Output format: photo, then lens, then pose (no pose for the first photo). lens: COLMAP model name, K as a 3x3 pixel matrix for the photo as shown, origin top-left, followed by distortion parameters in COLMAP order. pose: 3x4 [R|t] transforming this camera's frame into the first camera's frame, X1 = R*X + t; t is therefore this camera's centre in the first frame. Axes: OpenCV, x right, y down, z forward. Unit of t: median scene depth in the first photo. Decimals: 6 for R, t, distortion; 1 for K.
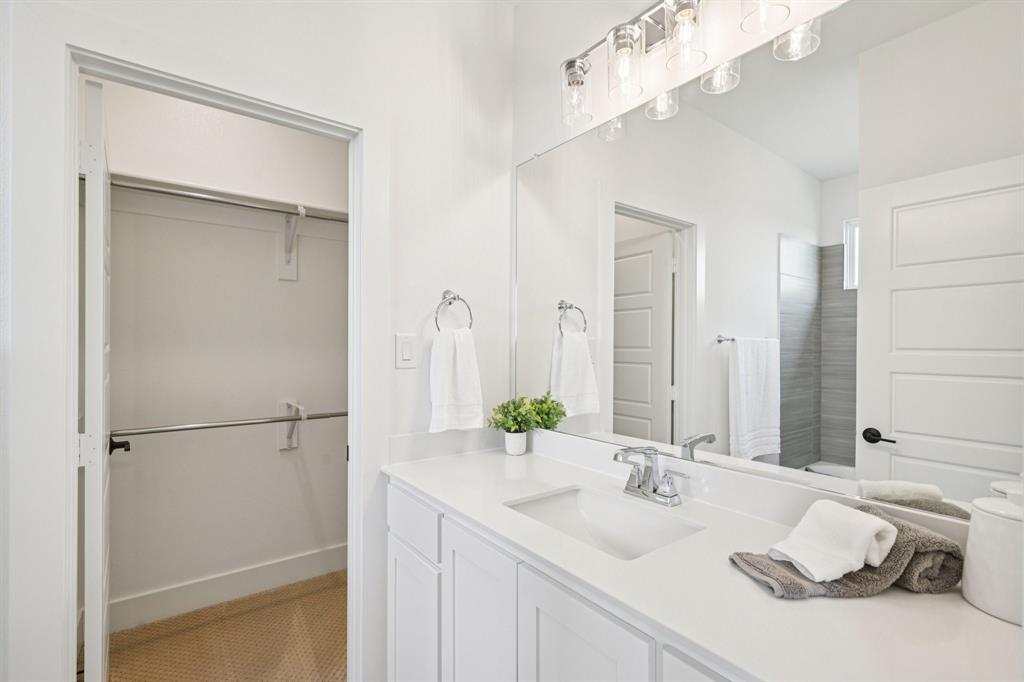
lens RADIAL K [[461.3, 0, 512.0], [0, 461.3, 341.0], [0, 0, 1]] dist [-0.000335, -0.000038]
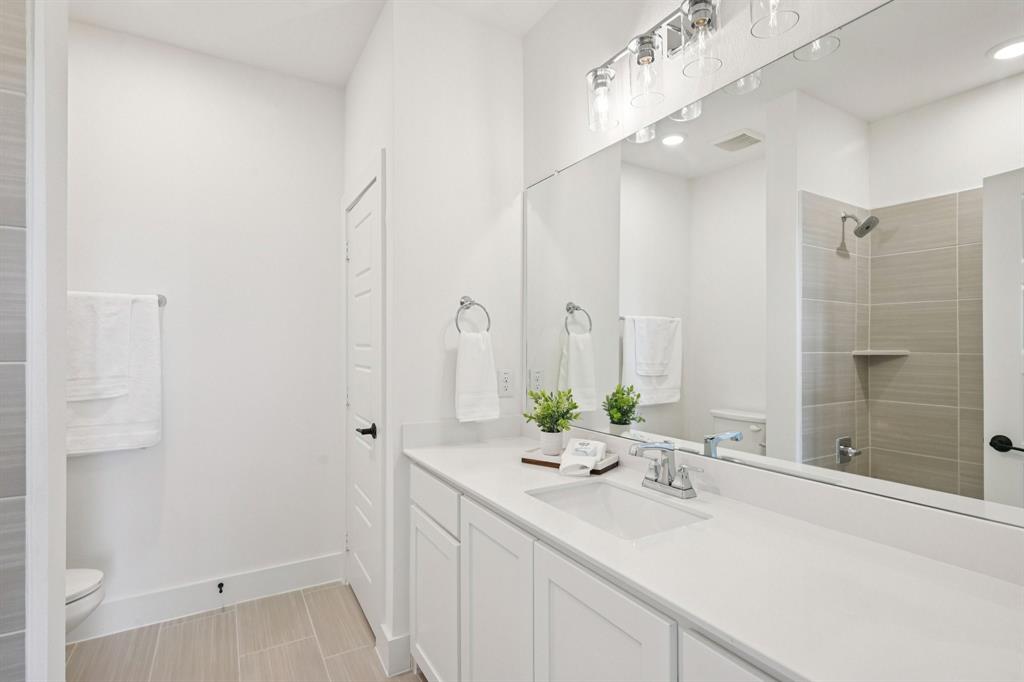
lens RADIAL K [[474.0, 0, 512.0], [0, 474.0, 341.0], [0, 0, 1]] dist [0.000283, 0.000031]
pose [[0.993672, -0.005678, -0.112175, 0.077306], [0.005654, 0.999984, -0.000535, 0.000498], [0.112176, -0.000102, 0.993688, -0.104307]]
